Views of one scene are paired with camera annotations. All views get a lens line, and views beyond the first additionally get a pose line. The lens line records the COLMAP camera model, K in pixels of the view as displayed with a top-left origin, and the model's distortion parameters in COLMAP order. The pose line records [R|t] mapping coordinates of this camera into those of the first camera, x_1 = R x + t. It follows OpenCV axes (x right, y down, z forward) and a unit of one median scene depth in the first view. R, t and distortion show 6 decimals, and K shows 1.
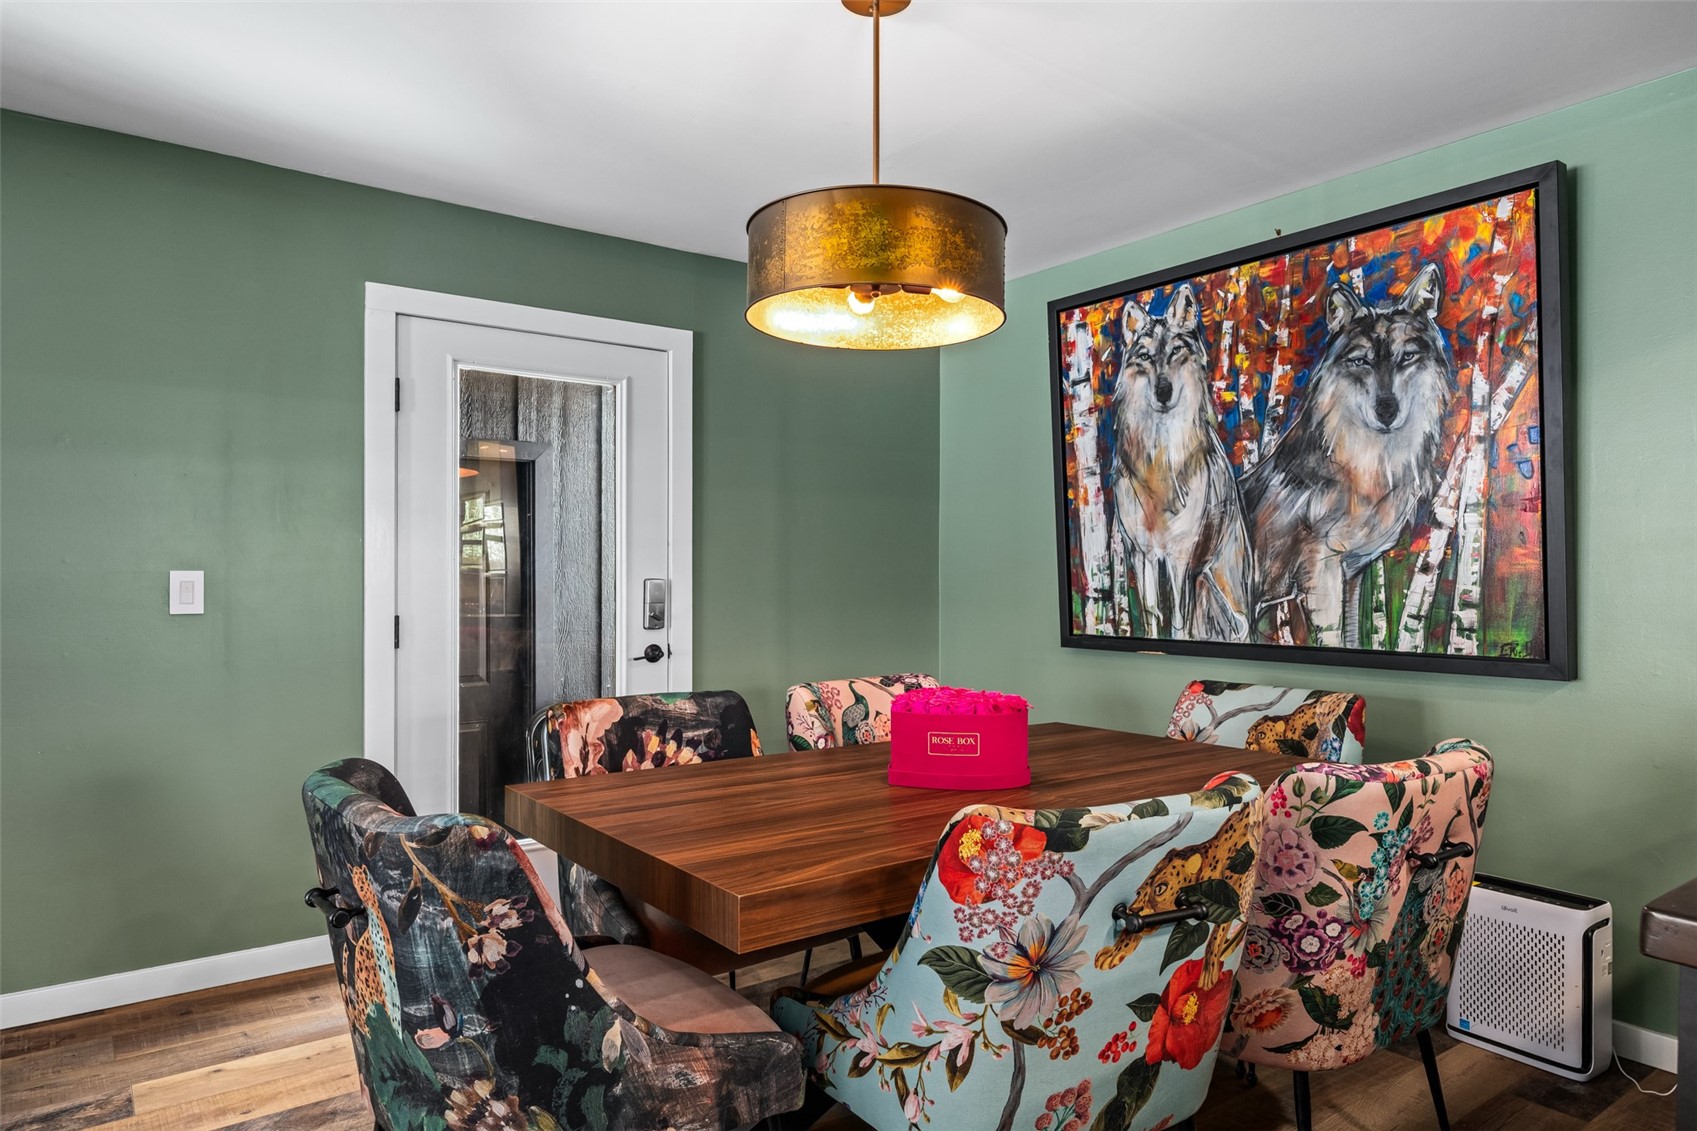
lens RADIAL K [[1007.7, 0, 834.3], [0, 1007.7, 574.6], [0, 0, 1]] dist [-0.011879, -0.003990]
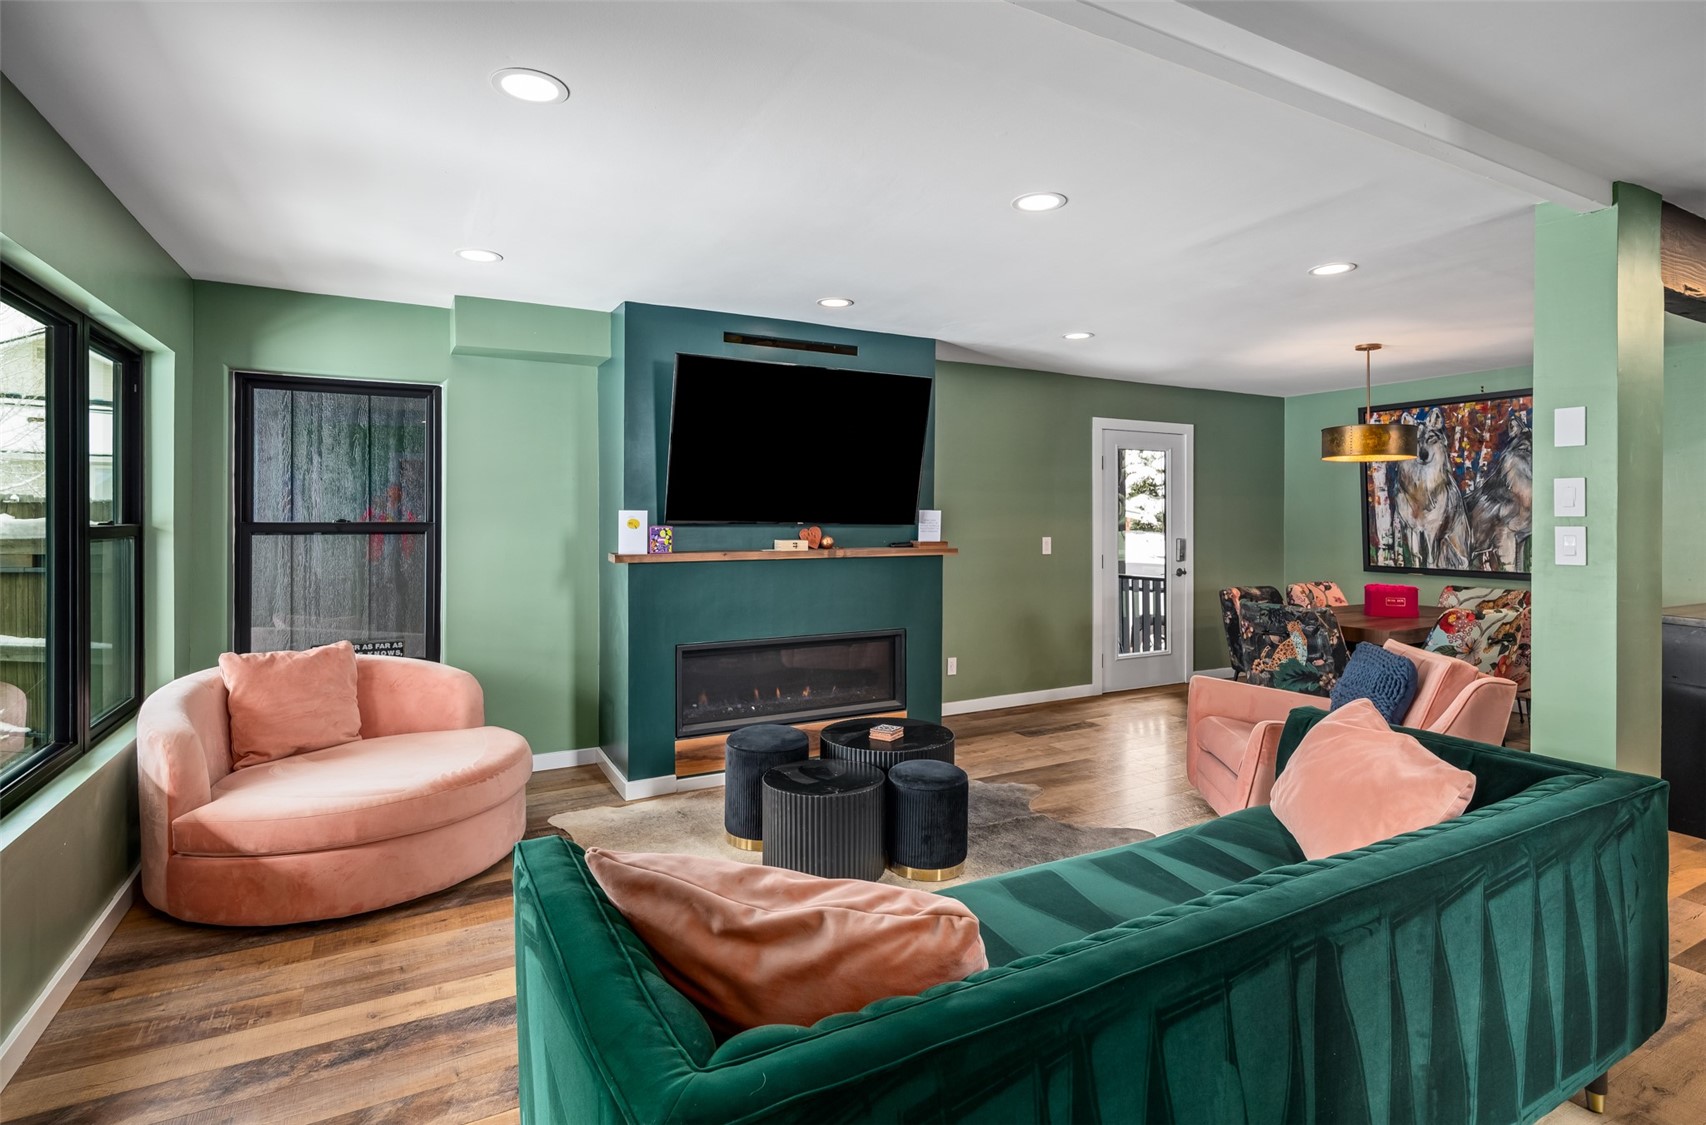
lens RADIAL K [[851.6, 0, 853.4], [0, 851.6, 508.7], [0, 0, 1]] dist [-0.044377, 0.006459]
pose [[0.992815, 0.003531, -0.119603, -0.788744], [-0.004352, 0.999969, -0.006605, -0.054158], [0.119576, 0.007078, 0.992800, -1.095329]]
